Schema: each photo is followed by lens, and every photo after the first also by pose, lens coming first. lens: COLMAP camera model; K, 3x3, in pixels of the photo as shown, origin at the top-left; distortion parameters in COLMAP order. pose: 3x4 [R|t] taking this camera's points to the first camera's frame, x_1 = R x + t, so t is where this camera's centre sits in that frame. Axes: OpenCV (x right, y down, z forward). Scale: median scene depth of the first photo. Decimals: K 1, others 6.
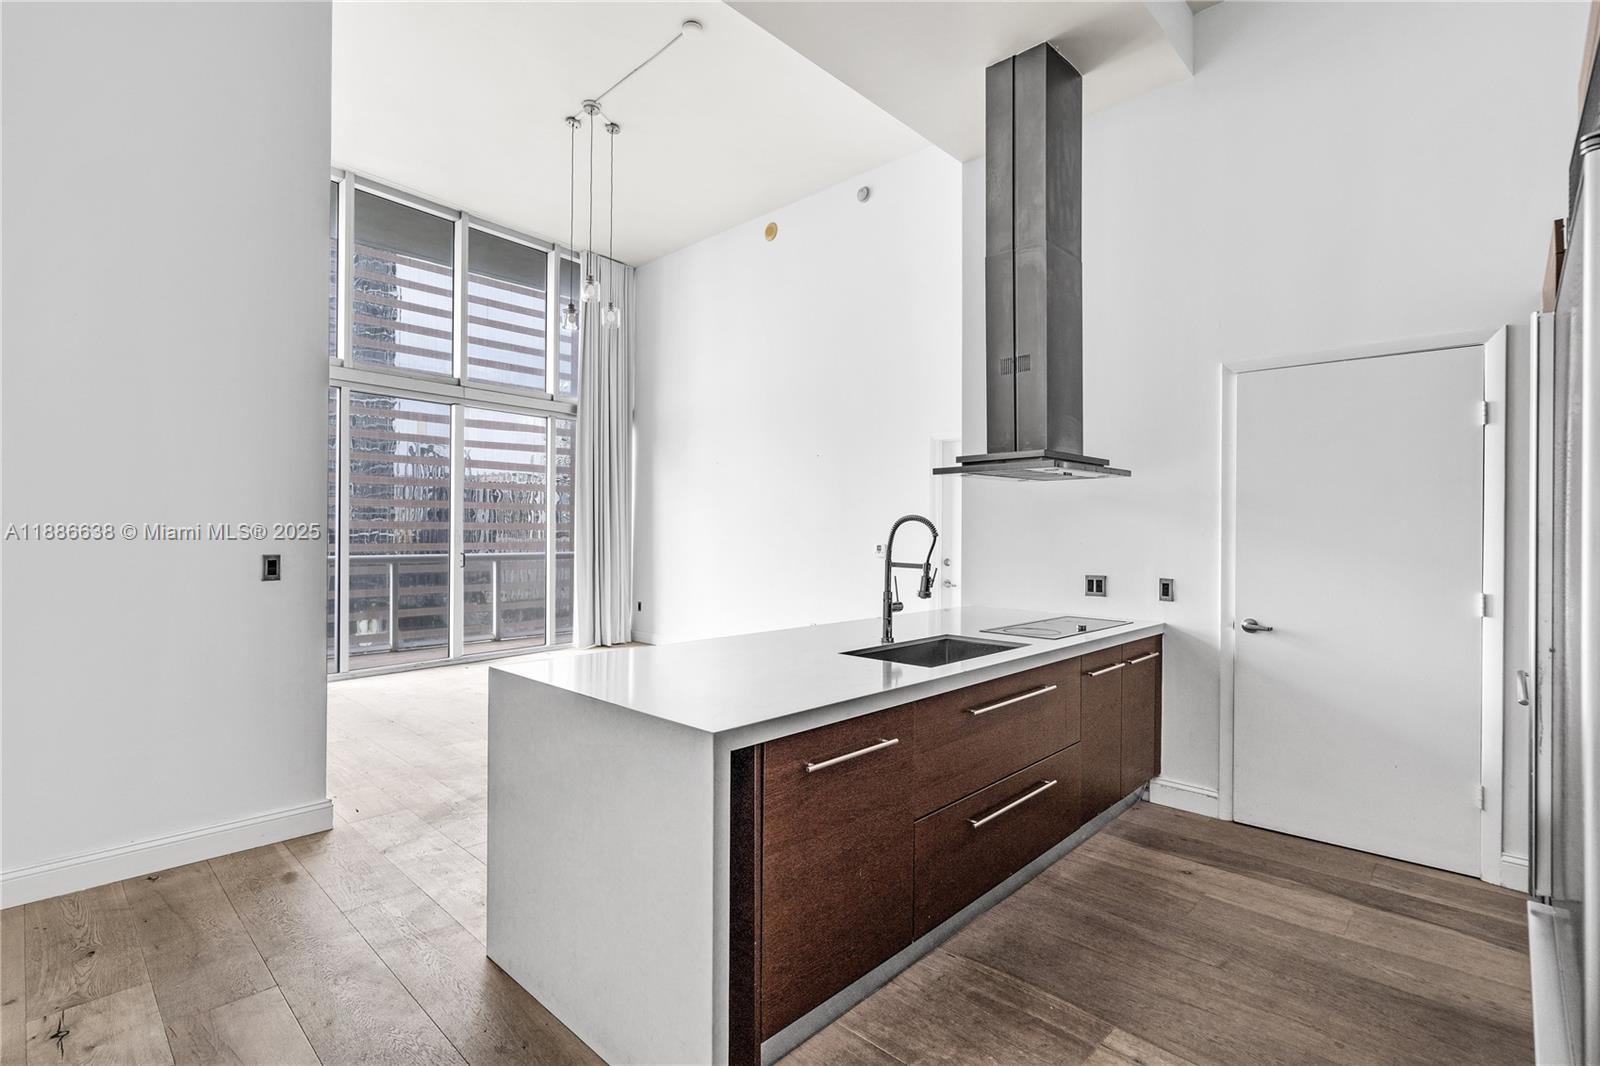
lens RADIAL K [[746.0, 0, 796.6], [0, 746.0, 528.3], [0, 0, 1]] dist [-0.002132, -0.000634]
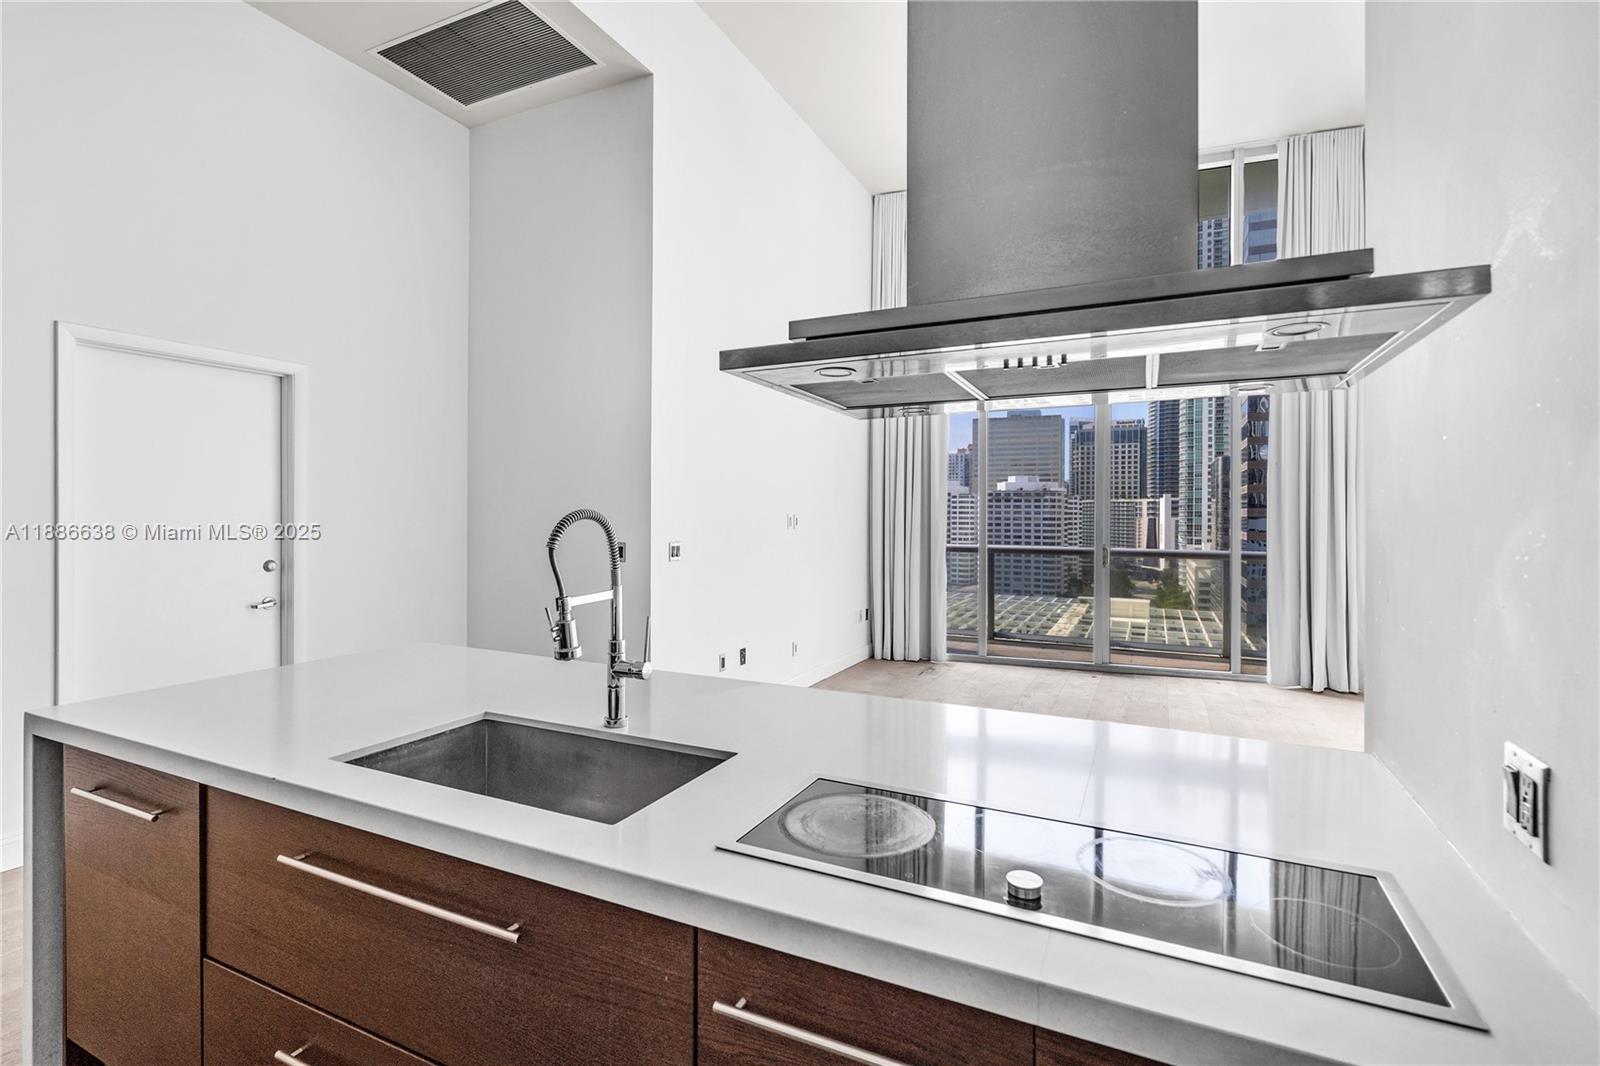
lens RADIAL K [[744.1, 0, 800.6], [0, 744.1, 512.1], [0, 0, 1]] dist [0.000280, -0.000068]
pose [[0.317704, -0.006374, -0.948169, 0.252751], [-0.001406, 0.999973, -0.007193, -0.002934], [0.948189, 0.003619, 0.317686, 0.330388]]
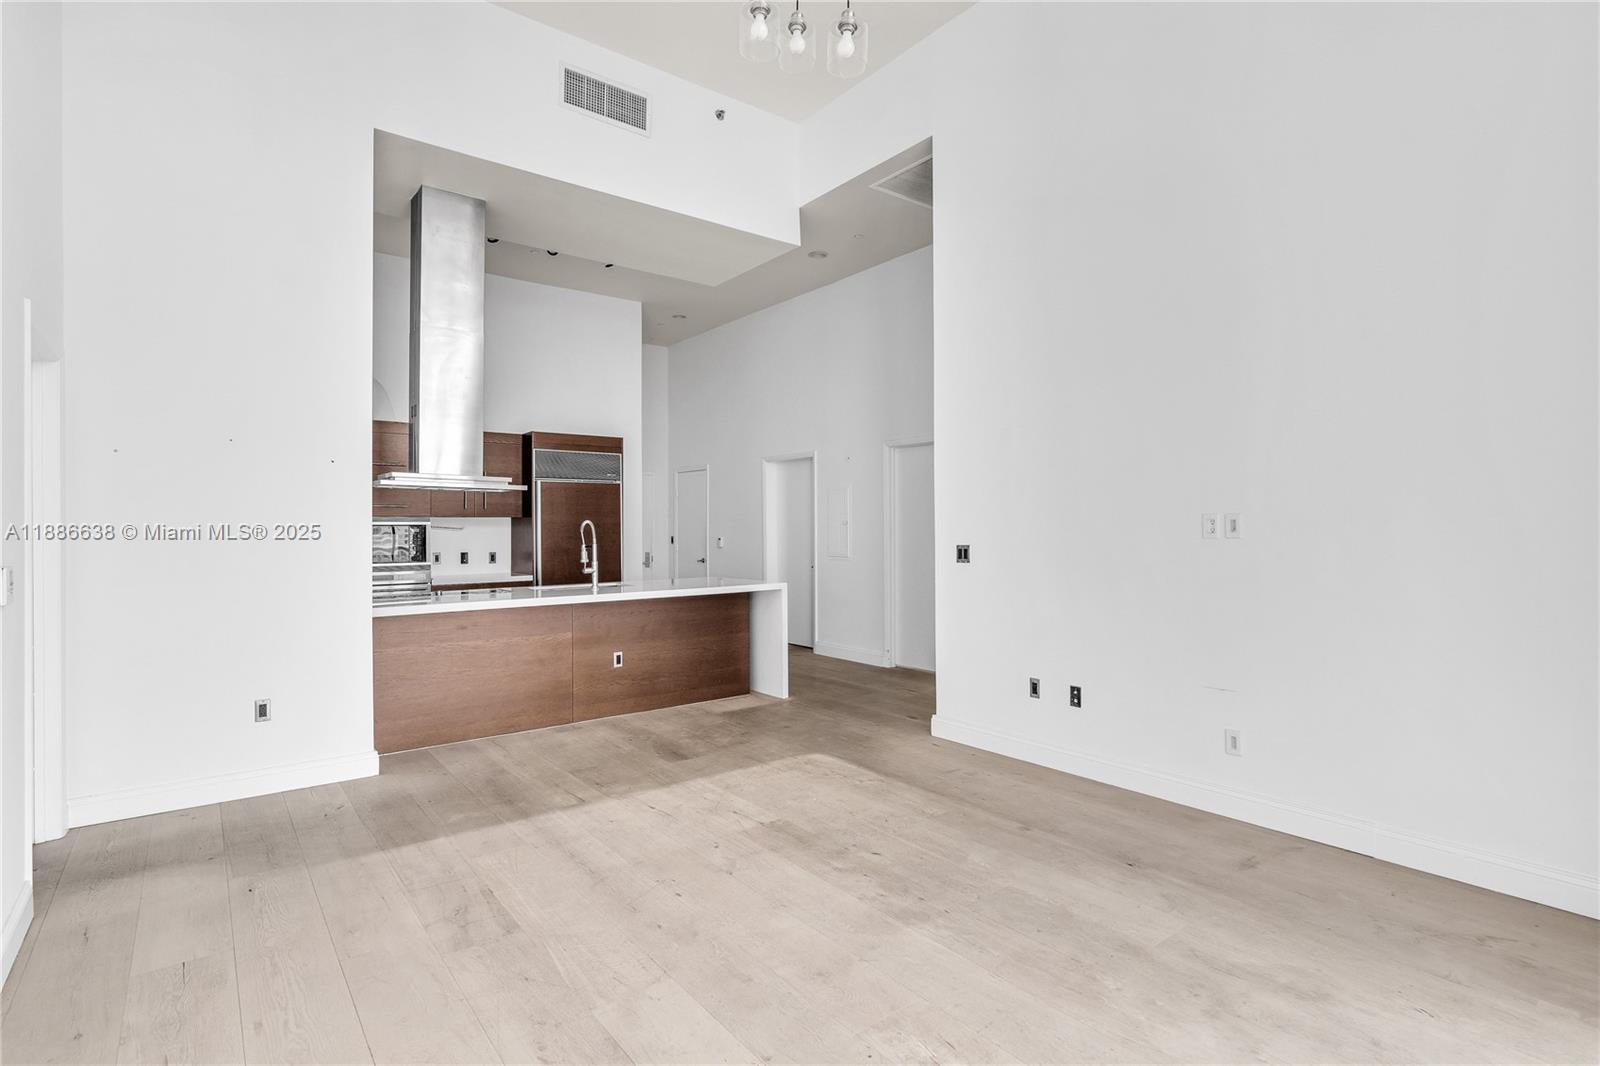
lens RADIAL K [[792.6, 0, 809.0], [0, 792.6, 519.5], [0, 0, 1]] dist [-0.001857, -0.000204]
pose [[-0.990174, 0.001122, 0.139837, -0.235606], [-0.000347, 0.999945, -0.010477, 0.001842], [-0.139841, -0.010423, -0.990119, 1.003194]]
